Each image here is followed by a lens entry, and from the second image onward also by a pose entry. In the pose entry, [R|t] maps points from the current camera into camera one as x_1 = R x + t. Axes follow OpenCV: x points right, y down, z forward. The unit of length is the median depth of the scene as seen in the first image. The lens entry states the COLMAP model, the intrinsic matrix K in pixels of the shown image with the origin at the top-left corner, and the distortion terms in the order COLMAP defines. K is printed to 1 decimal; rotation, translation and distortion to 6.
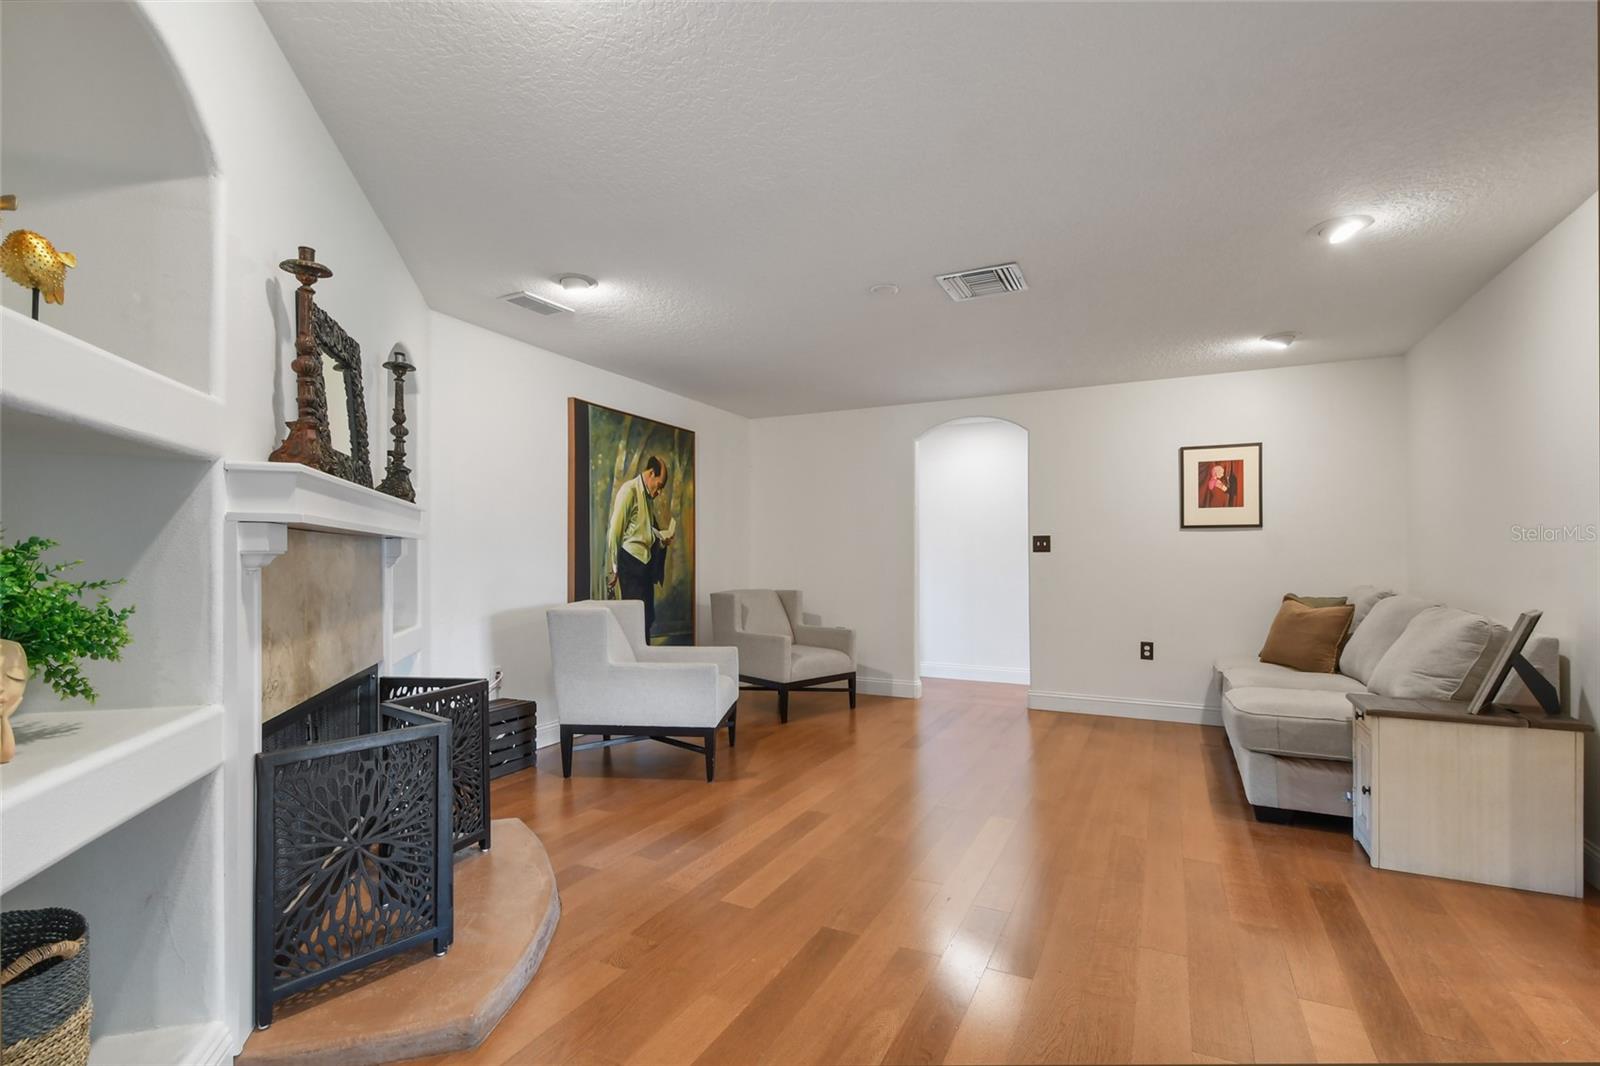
lens RADIAL K [[718.1, 0, 794.7], [0, 718.1, 567.1], [0, 0, 1]] dist [-0.000464, -0.000094]
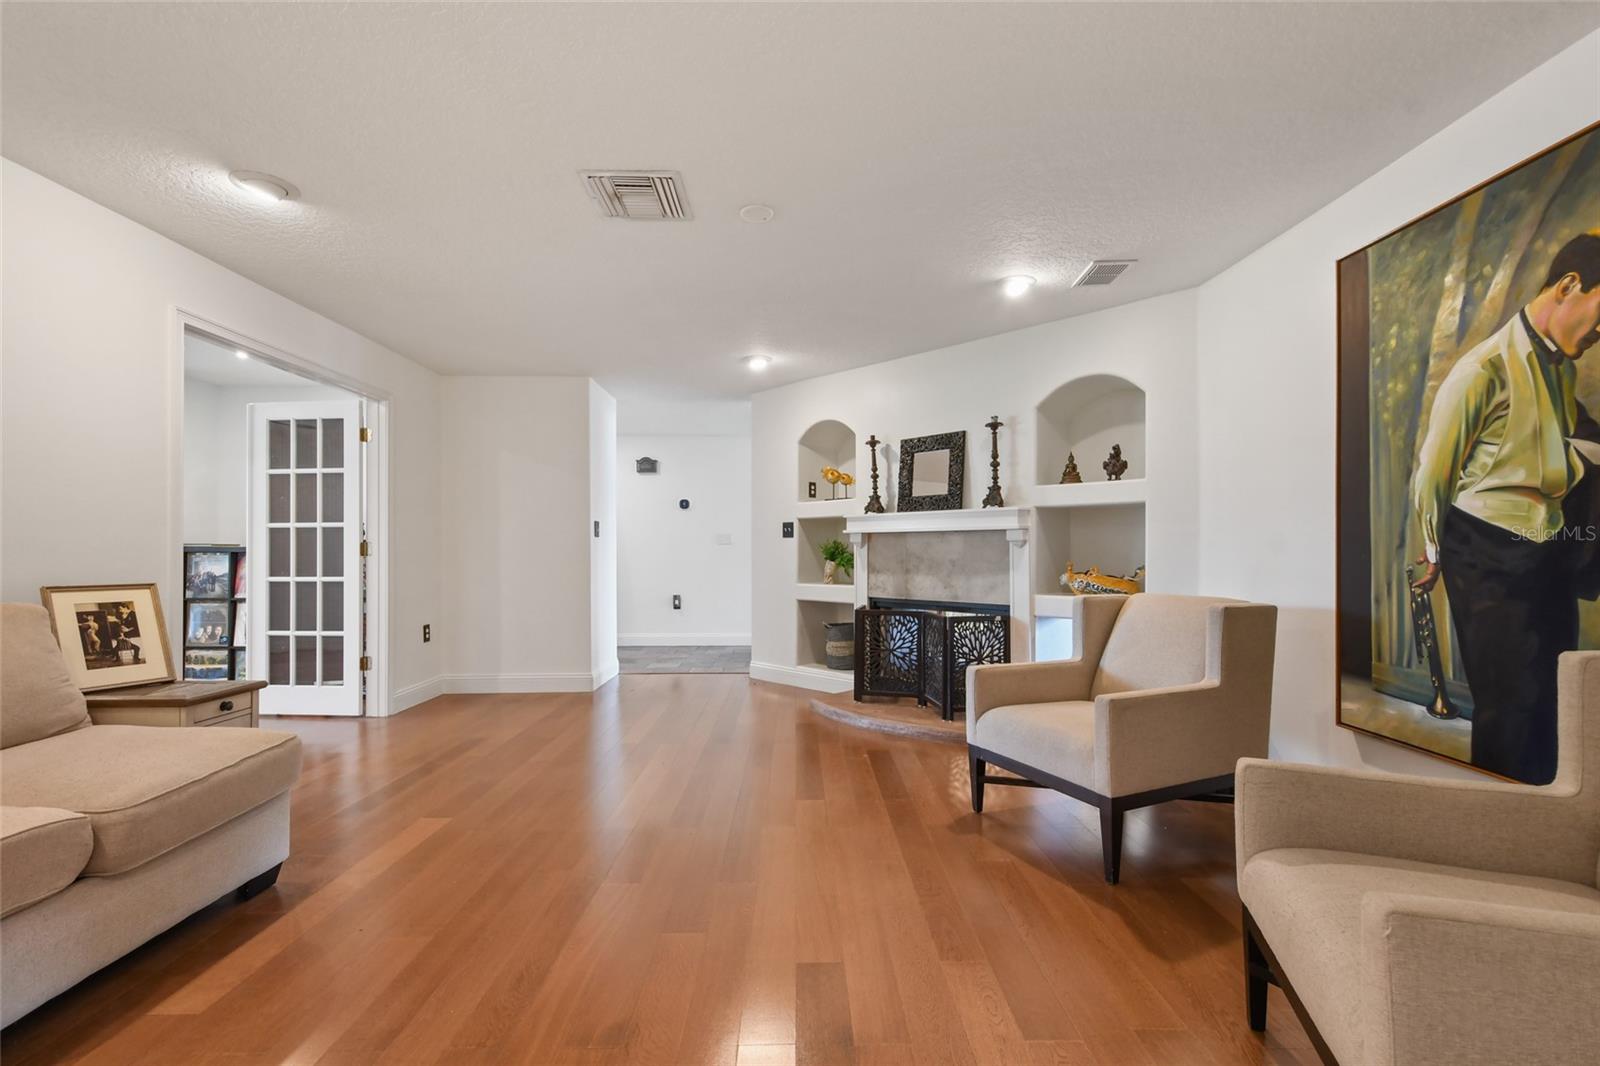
lens RADIAL K [[718.1, 0, 798.9], [0, 718.1, 537.9], [0, 0, 1]] dist [-0.000464, -0.000094]
pose [[-0.890600, 0.001055, -0.454785, 0.321309], [0.004508, 0.999969, -0.006508, -0.006660], [0.454764, -0.007846, -0.890577, 1.211237]]
